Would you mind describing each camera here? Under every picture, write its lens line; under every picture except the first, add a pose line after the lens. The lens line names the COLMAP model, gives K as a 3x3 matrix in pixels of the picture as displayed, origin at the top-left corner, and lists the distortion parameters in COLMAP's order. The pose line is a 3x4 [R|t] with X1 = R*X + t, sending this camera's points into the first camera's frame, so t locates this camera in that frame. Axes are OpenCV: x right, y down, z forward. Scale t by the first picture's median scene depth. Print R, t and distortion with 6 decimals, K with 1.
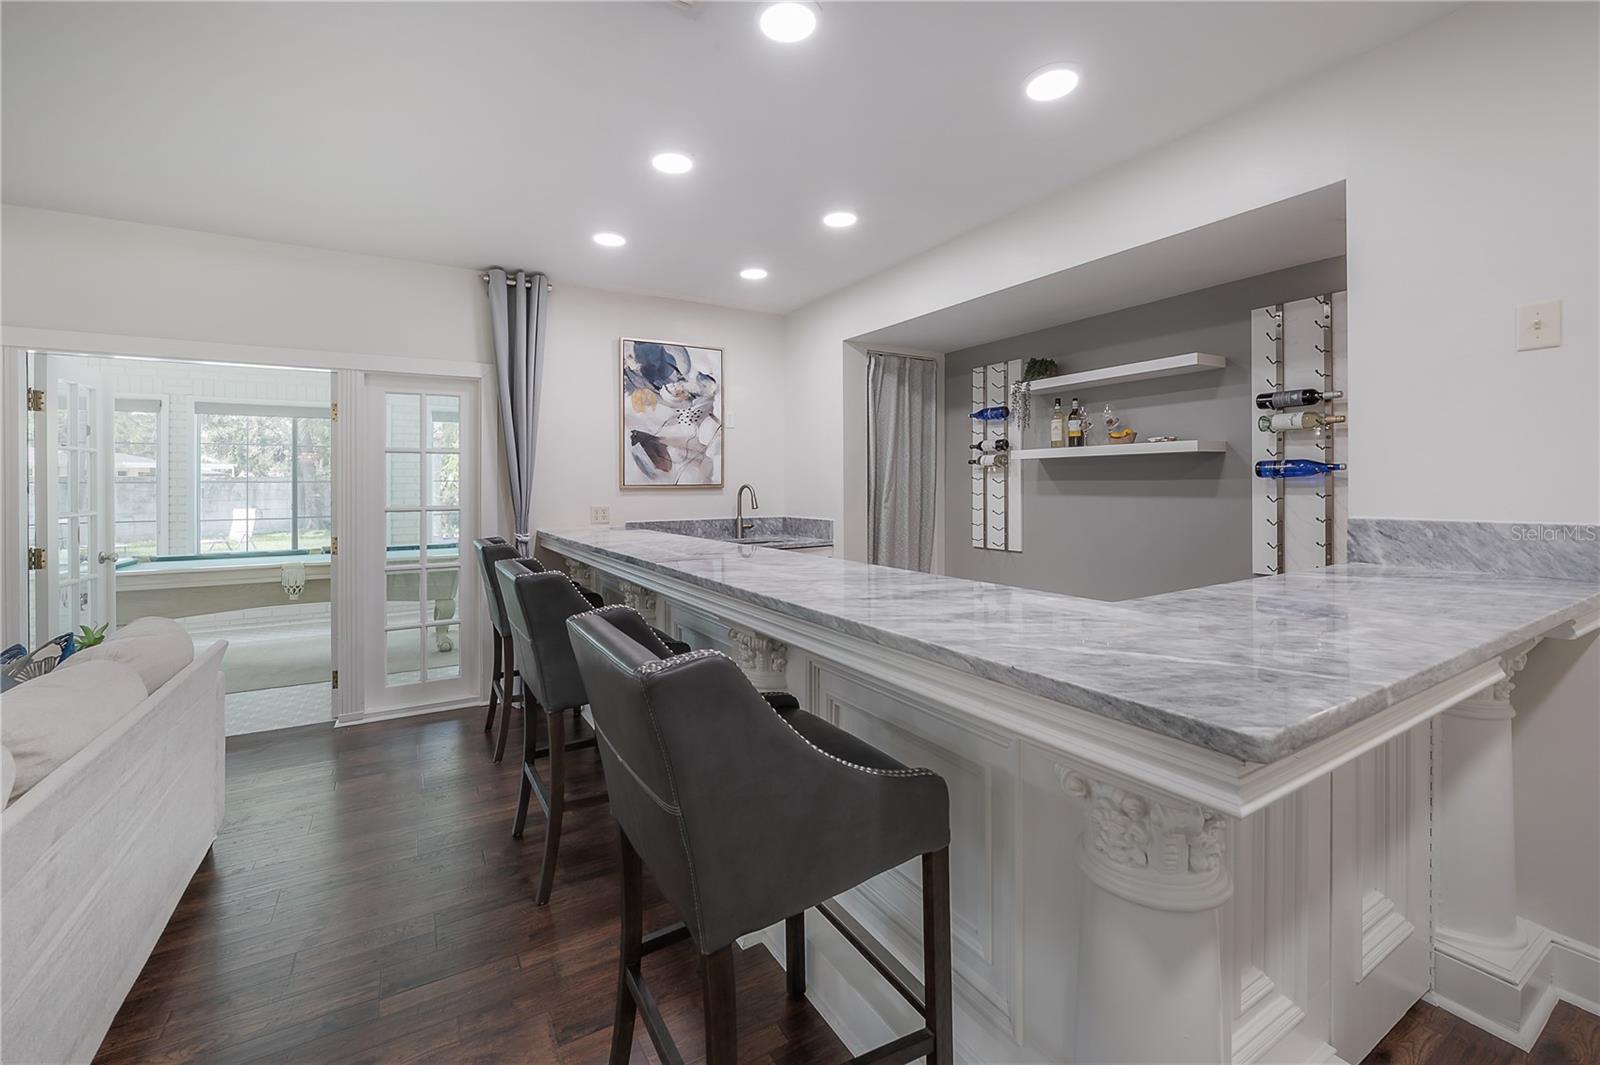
lens RADIAL K [[652.4, 0, 784.8], [0, 652.4, 481.4], [0, 0, 1]] dist [0.002525, 0.000036]
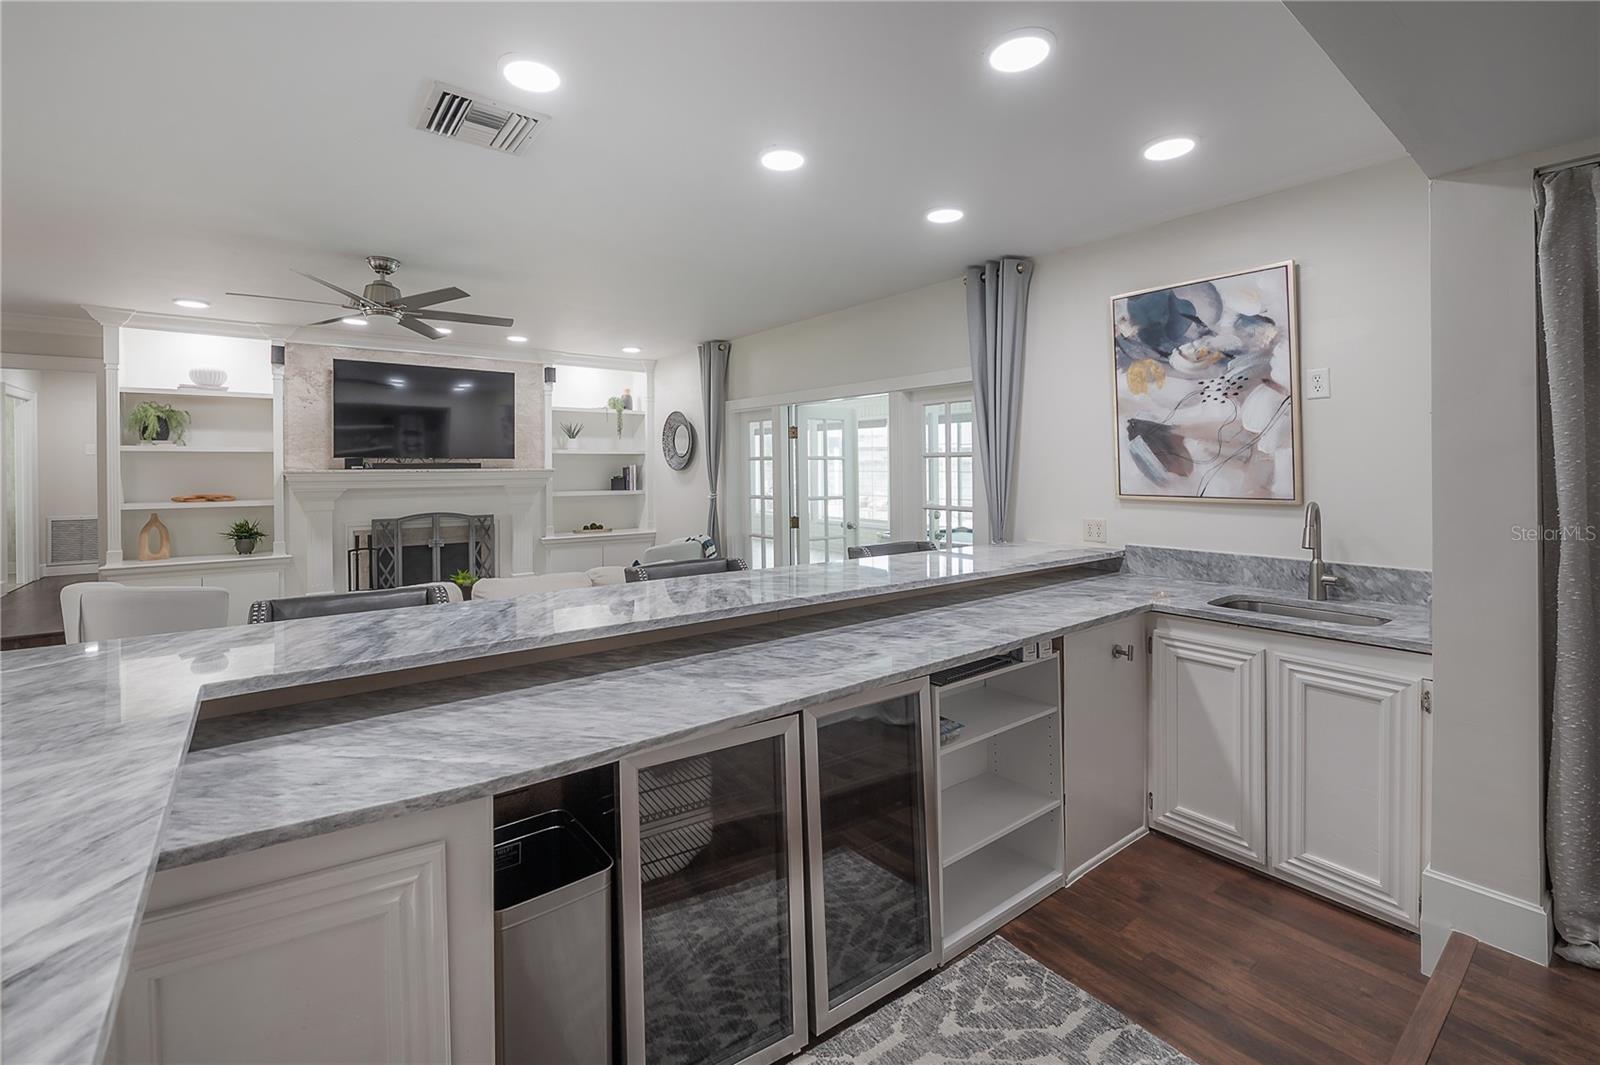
lens RADIAL K [[684.1, 0, 768.6], [0, 684.1, 469.9], [0, 0, 1]] dist [0.003031, 0.000145]
pose [[0.111895, 0.013900, -0.993623, 0.467713], [0.008472, 0.999852, 0.014941, -0.035459], [0.993684, -0.010090, 0.111761, 0.494799]]
